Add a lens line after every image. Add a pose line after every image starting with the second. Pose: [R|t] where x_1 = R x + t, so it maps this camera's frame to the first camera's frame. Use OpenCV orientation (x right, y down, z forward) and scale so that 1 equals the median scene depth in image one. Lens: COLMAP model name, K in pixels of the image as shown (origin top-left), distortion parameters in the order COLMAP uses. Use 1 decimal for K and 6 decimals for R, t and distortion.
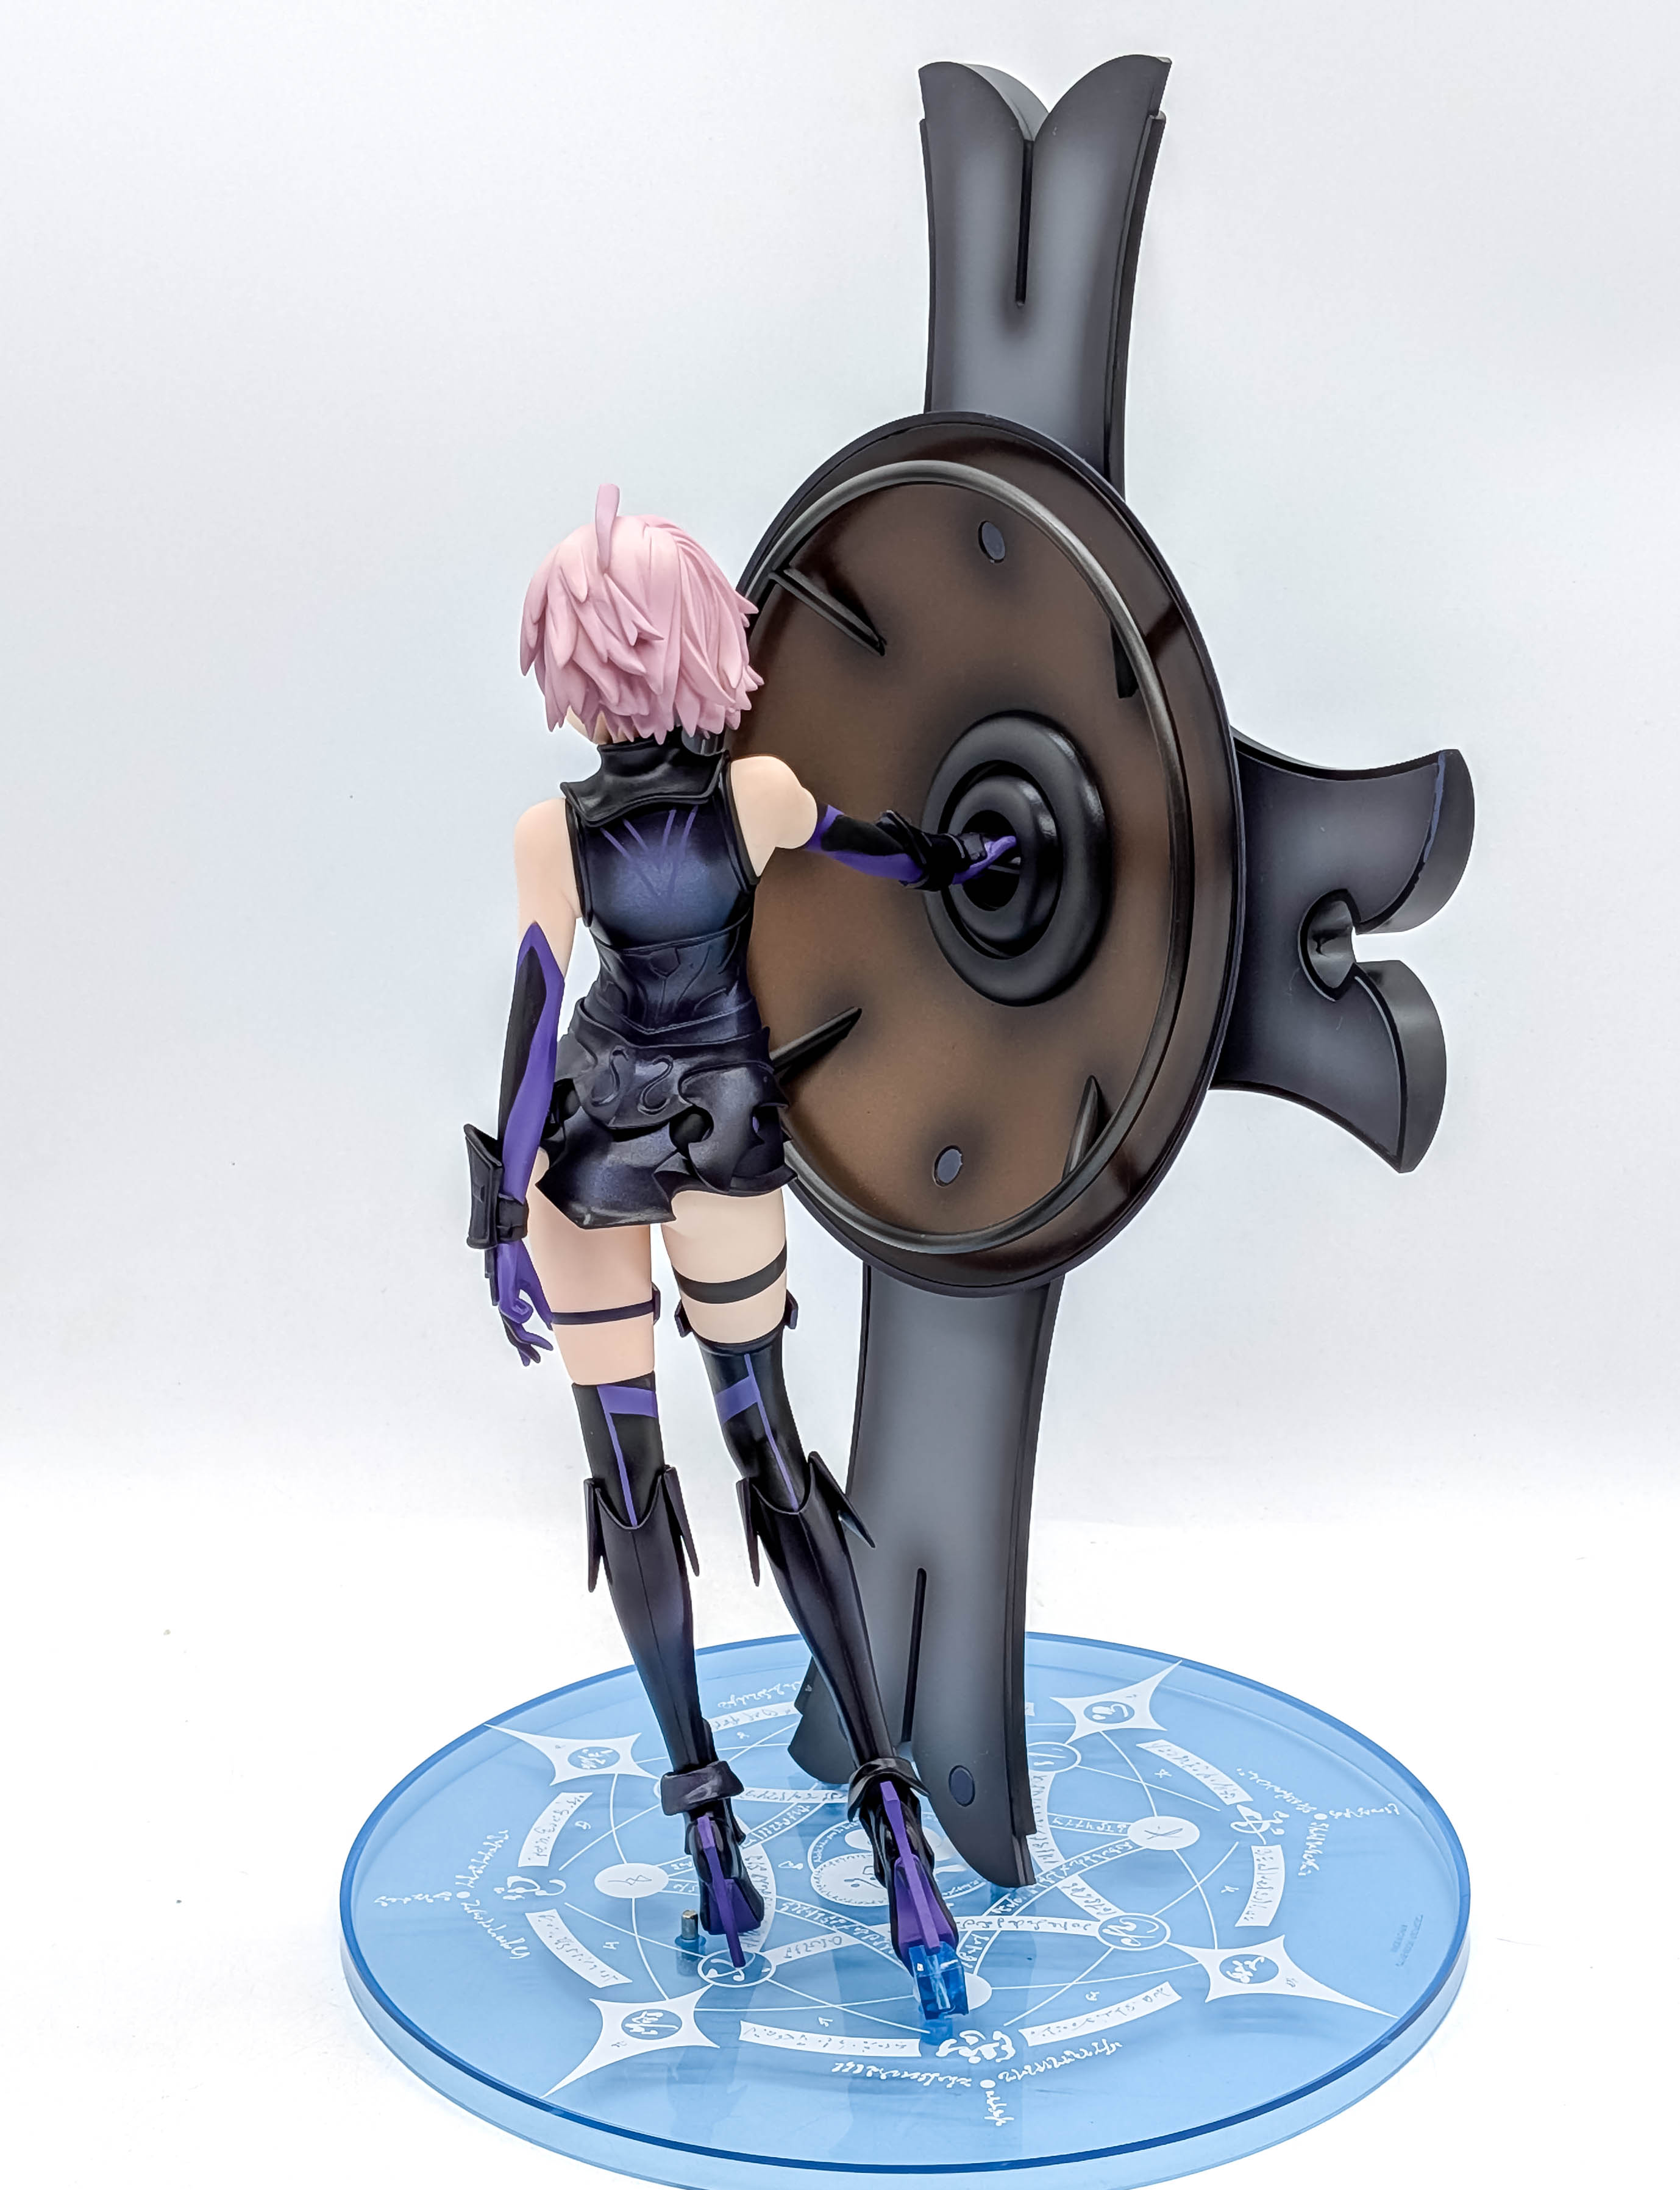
lens RADIAL K [[3709.2, 0, 881.4], [0, 3709.2, 1254.5], [0, 0, 1]] dist [0.048007, 0.000000]
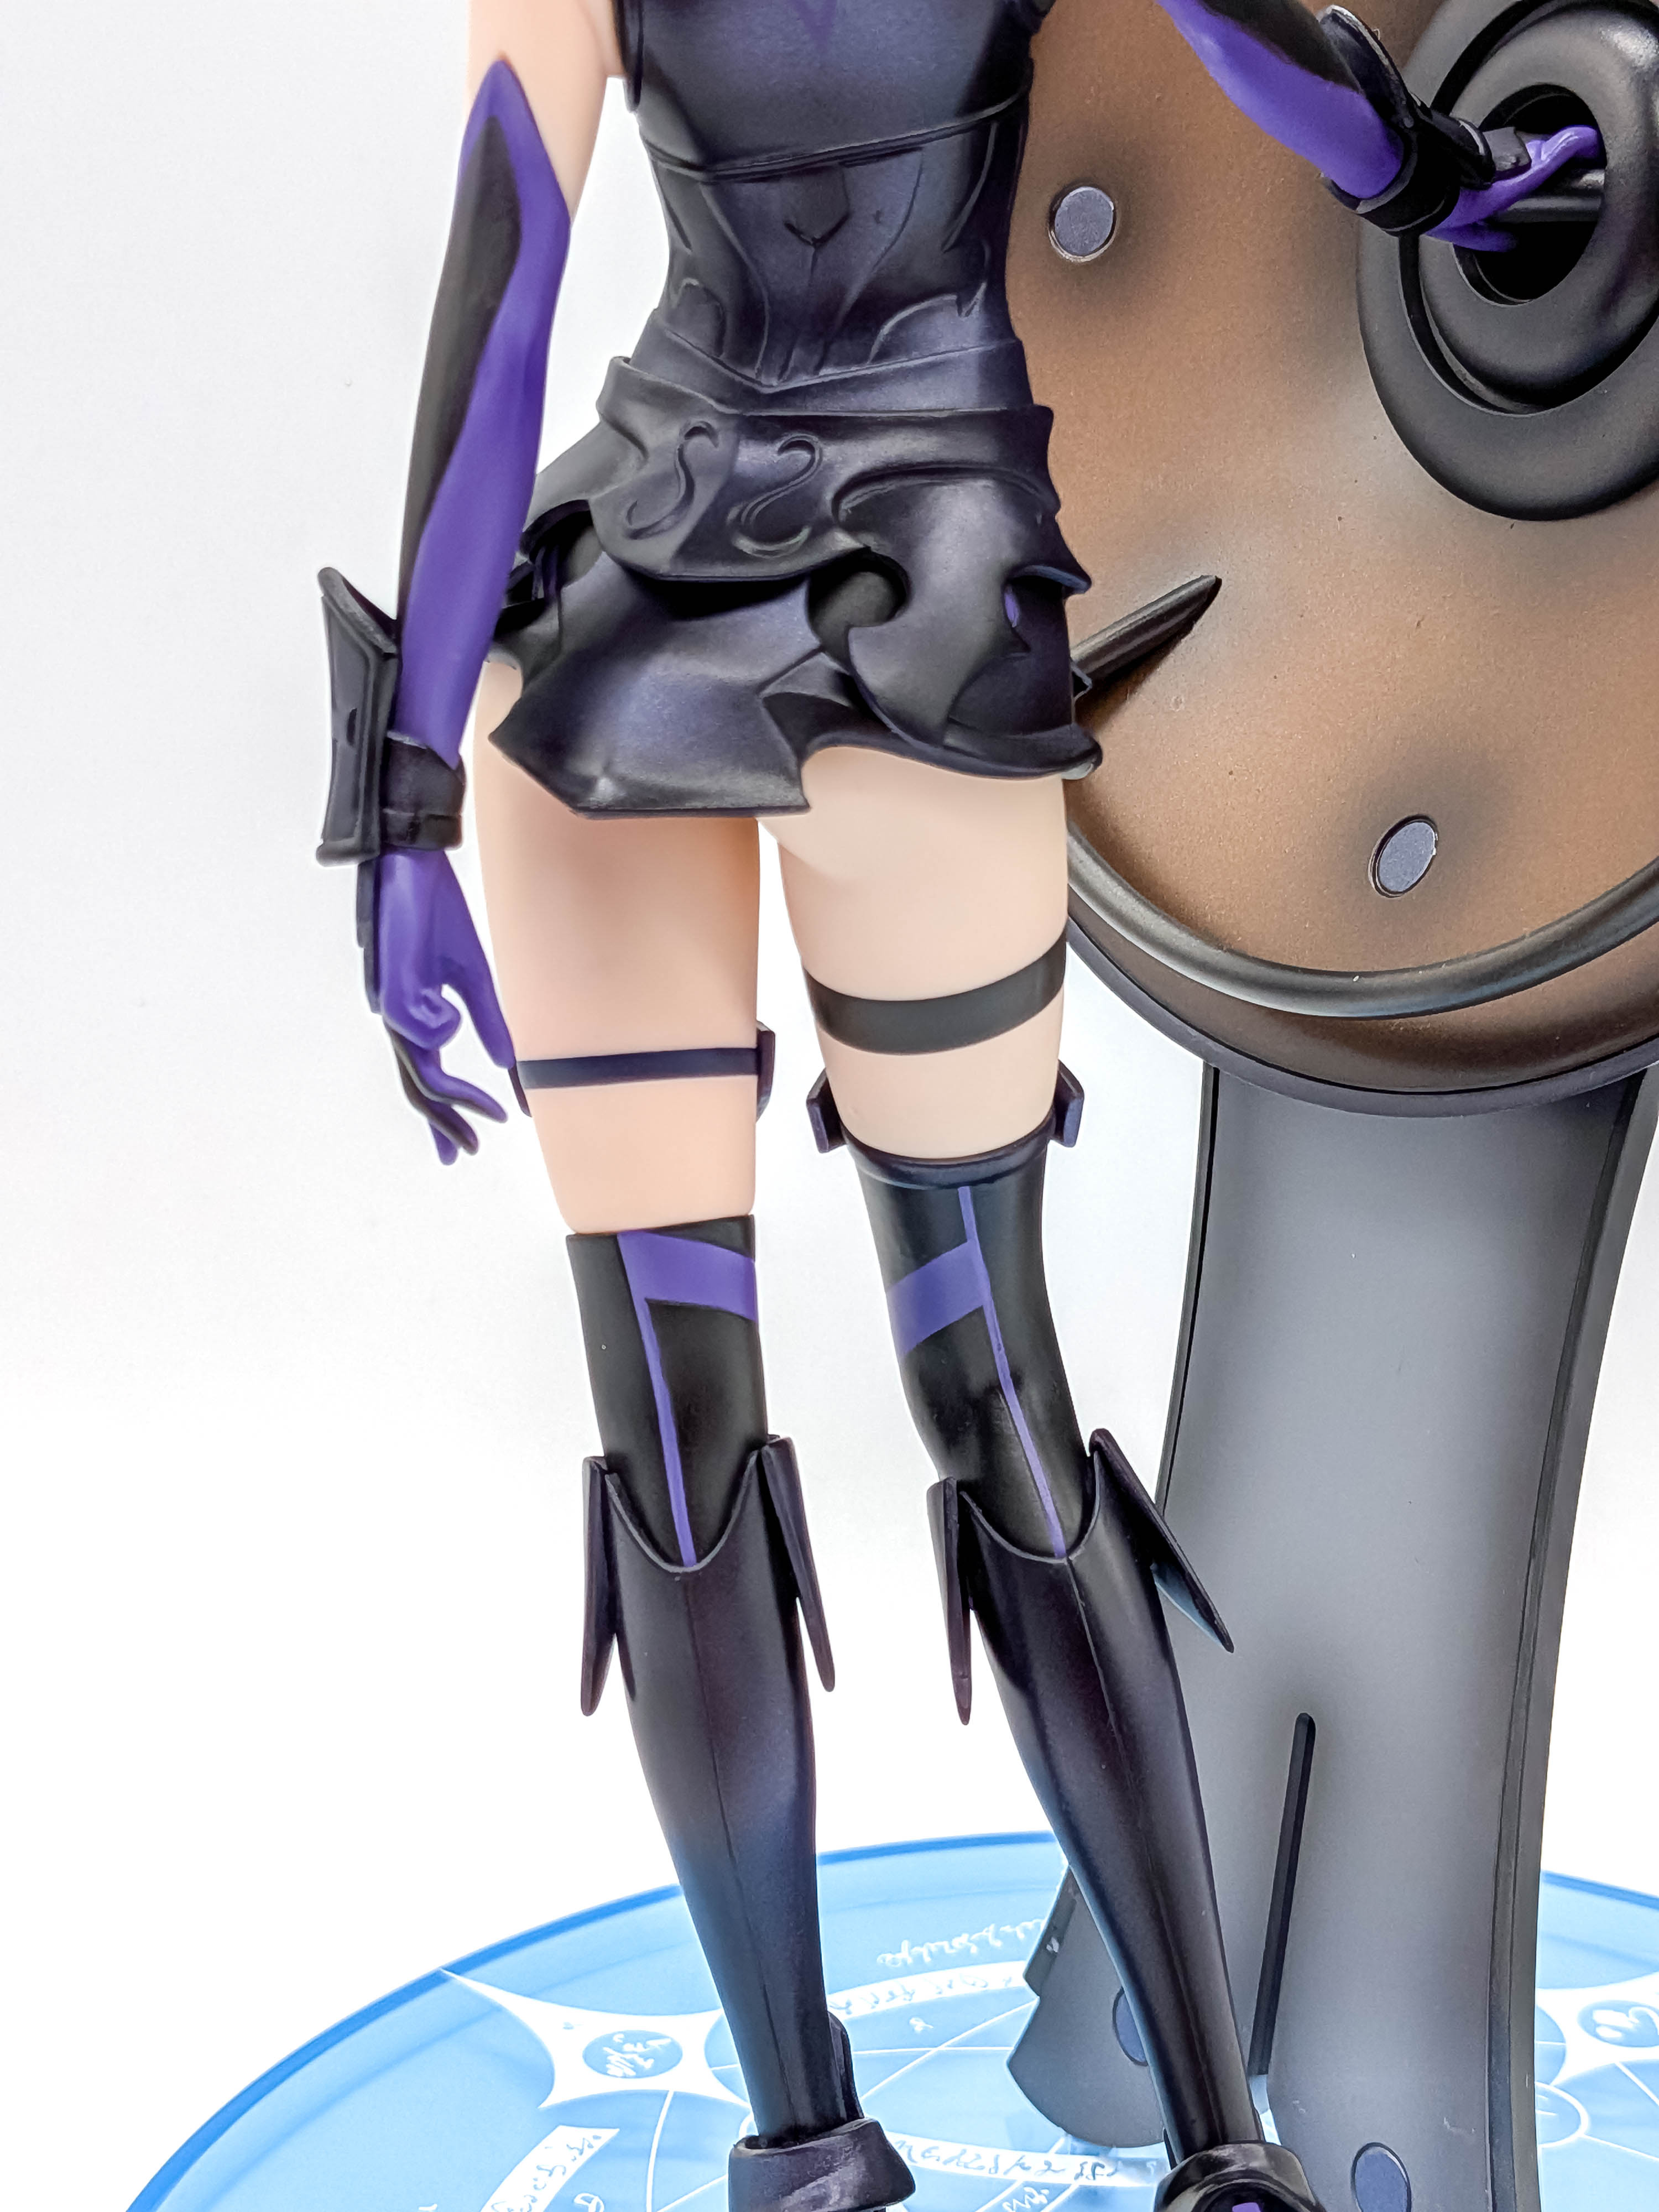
lens RADIAL K [[3293.1, 0, 850.1], [0, 3293.1, 1142.0], [0, 0, 1]] dist [0.077405, 0.000000]
pose [[0.996501, 0.041393, -0.072607, -0.021633], [-0.048442, 0.993990, -0.098166, 0.060603], [0.068107, 0.101340, 0.992518, 0.609559]]
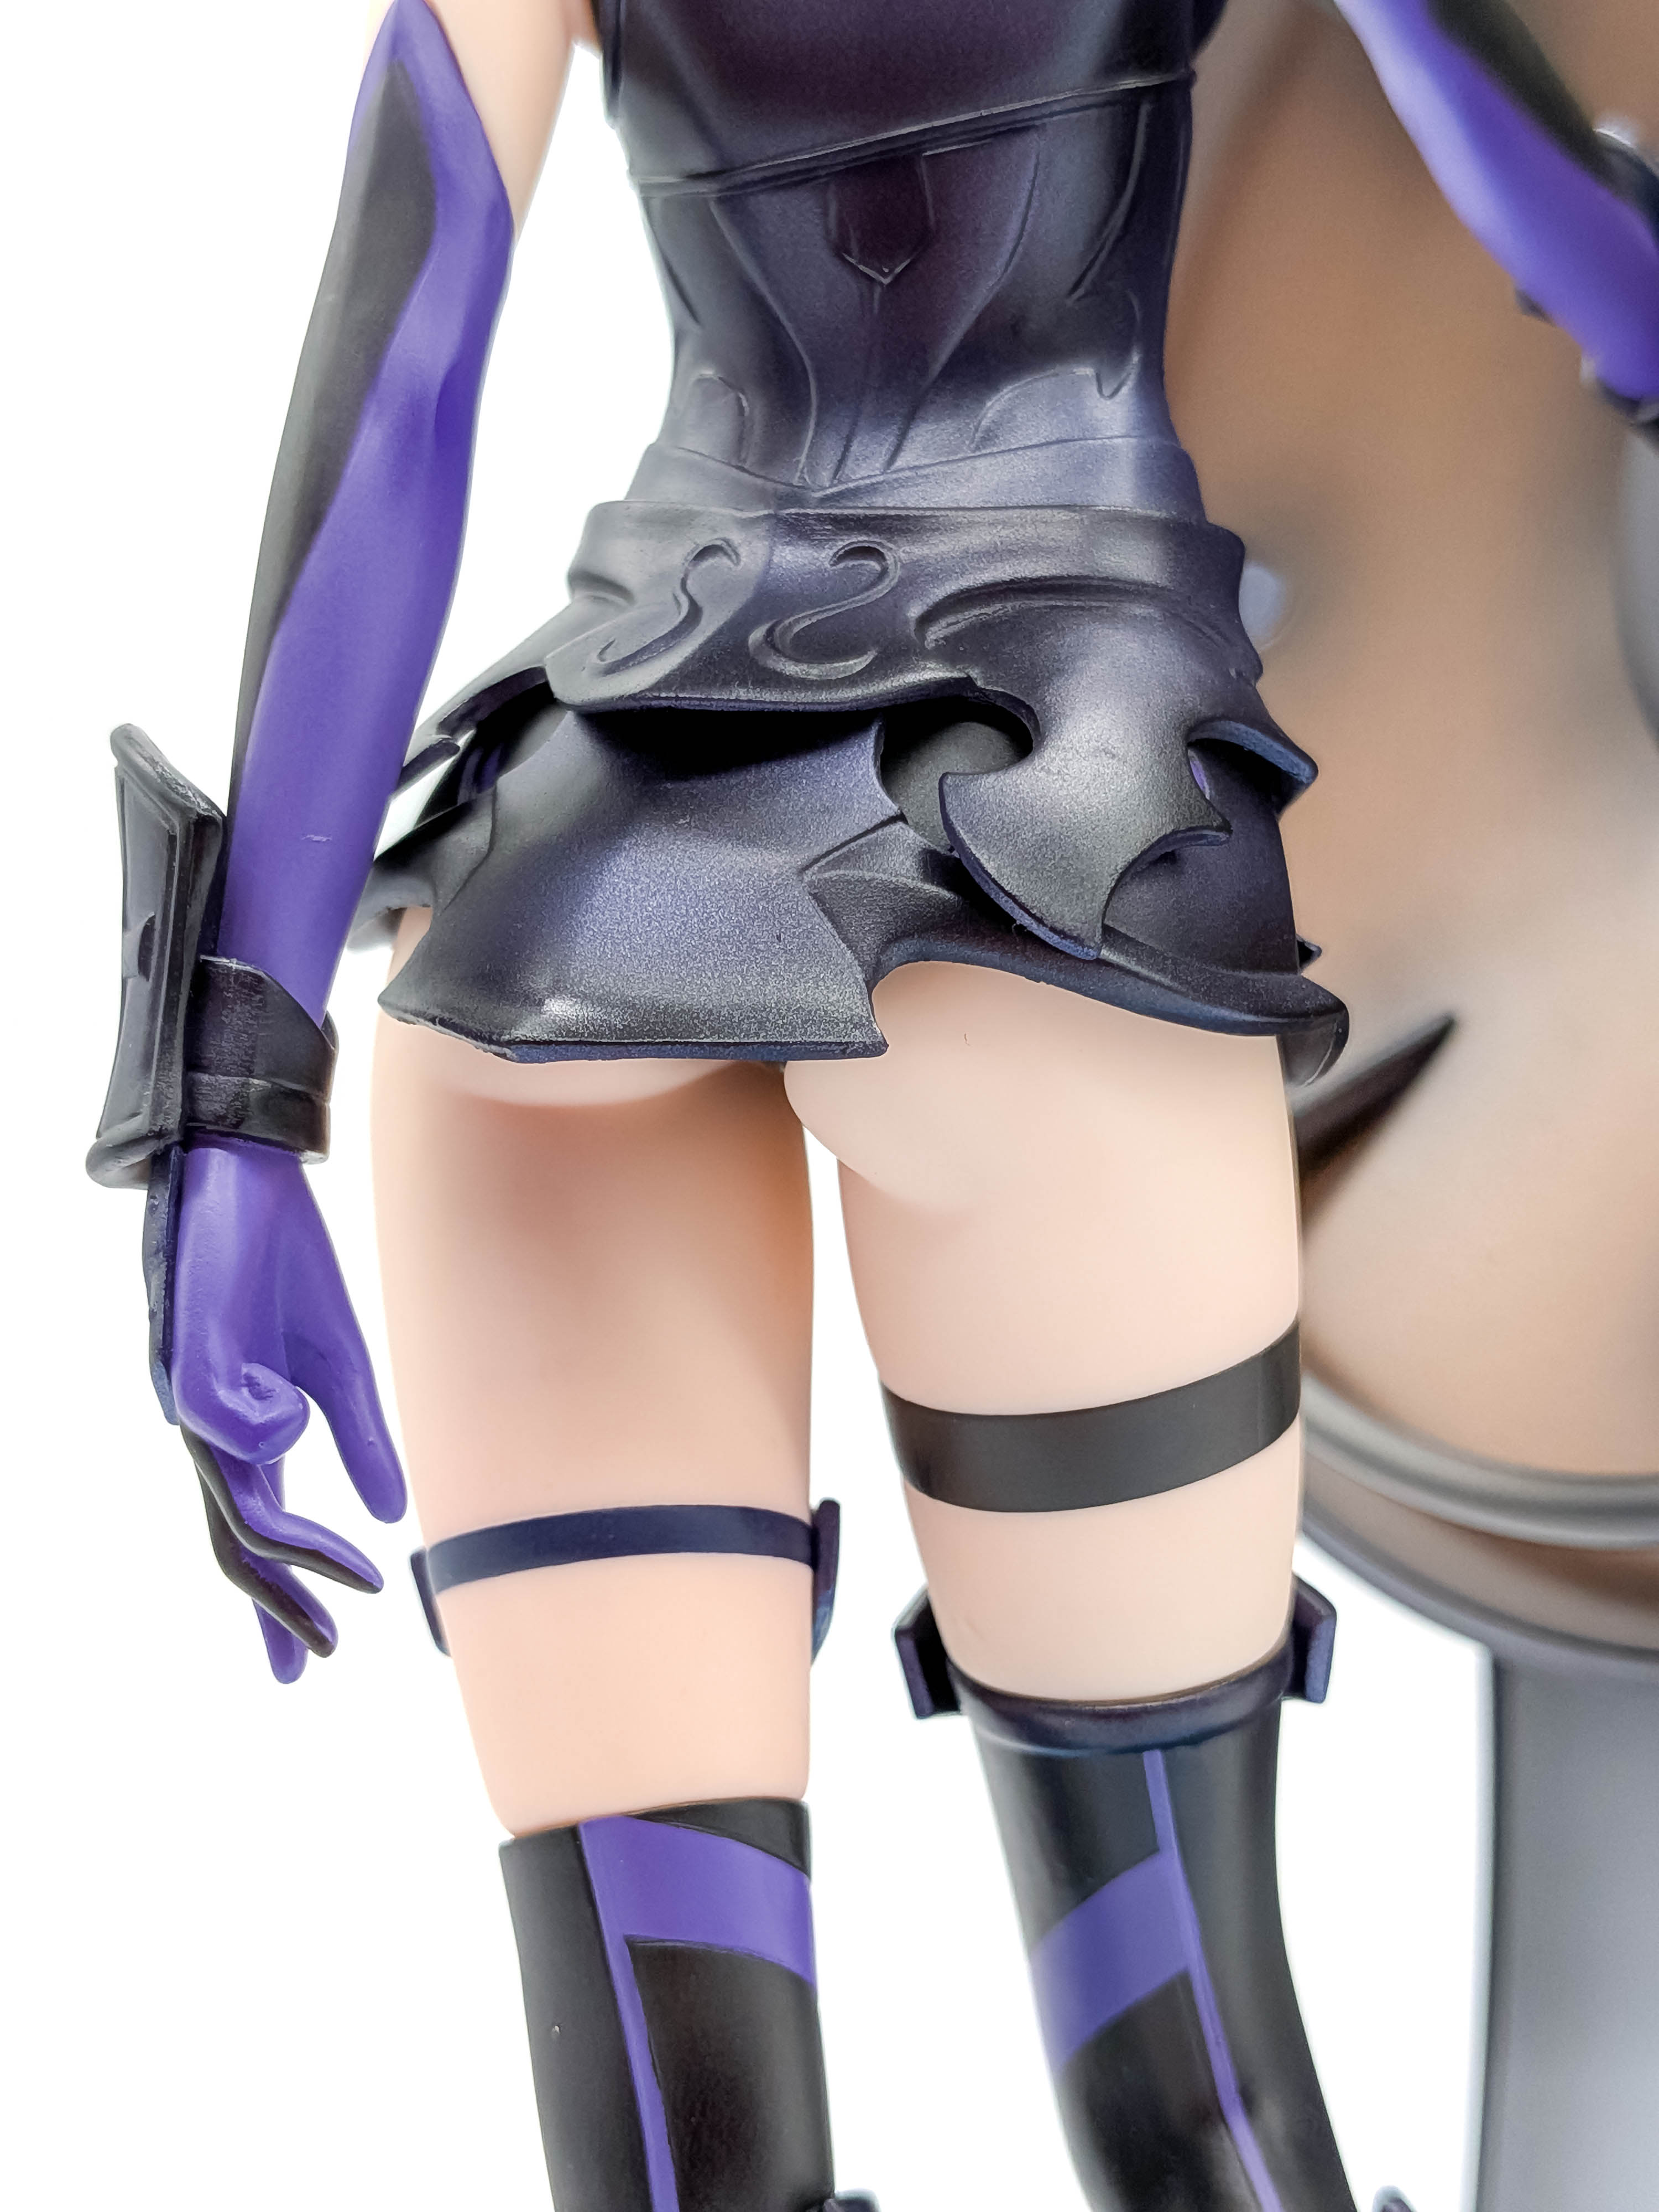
lens RADIAL K [[3293.1, 0, 861.6], [0, 3293.1, 1101.3], [0, 0, 1]] dist [0.077405, 0.000000]
pose [[0.994587, -0.002384, -0.103880, -0.032289], [-0.038491, 0.920161, -0.389643, 0.077439], [0.096515, 0.391532, 0.915089, 0.759917]]
